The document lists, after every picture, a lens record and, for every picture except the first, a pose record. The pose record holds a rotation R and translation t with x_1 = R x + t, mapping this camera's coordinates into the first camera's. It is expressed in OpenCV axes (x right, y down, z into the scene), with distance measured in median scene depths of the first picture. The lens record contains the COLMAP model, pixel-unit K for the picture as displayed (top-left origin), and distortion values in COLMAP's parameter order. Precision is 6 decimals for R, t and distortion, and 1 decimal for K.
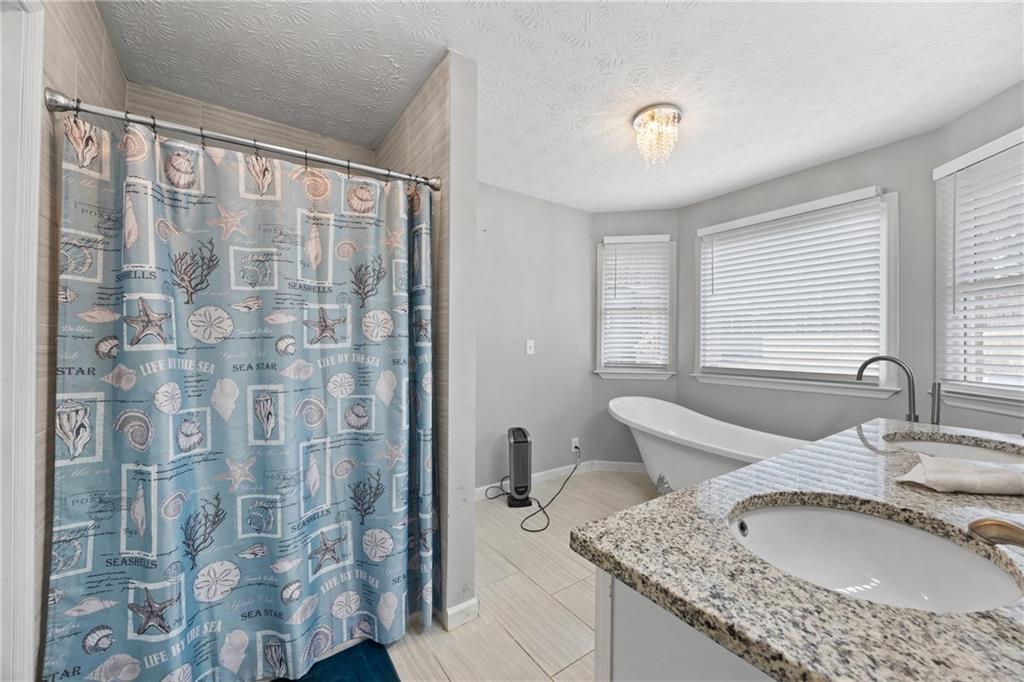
lens RADIAL K [[394.8, 0, 512.0], [0, 394.8, 341.0], [0, 0, 1]] dist [-0.001433, 0.000051]
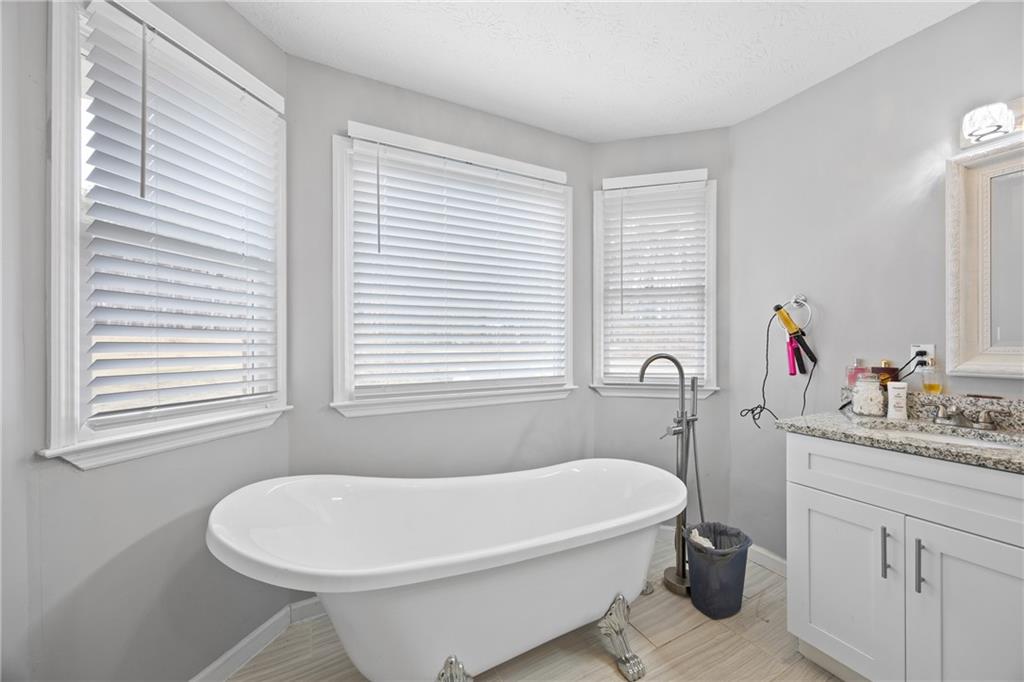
lens RADIAL K [[394.8, 0, 512.0], [0, 394.8, 341.0], [0, 0, 1]] dist [-0.001433, 0.000051]
pose [[0.096546, -0.001786, 0.995327, -0.020284], [-0.000503, 0.999998, 0.001843, 0.003347], [-0.995328, -0.000679, 0.096545, 0.764449]]
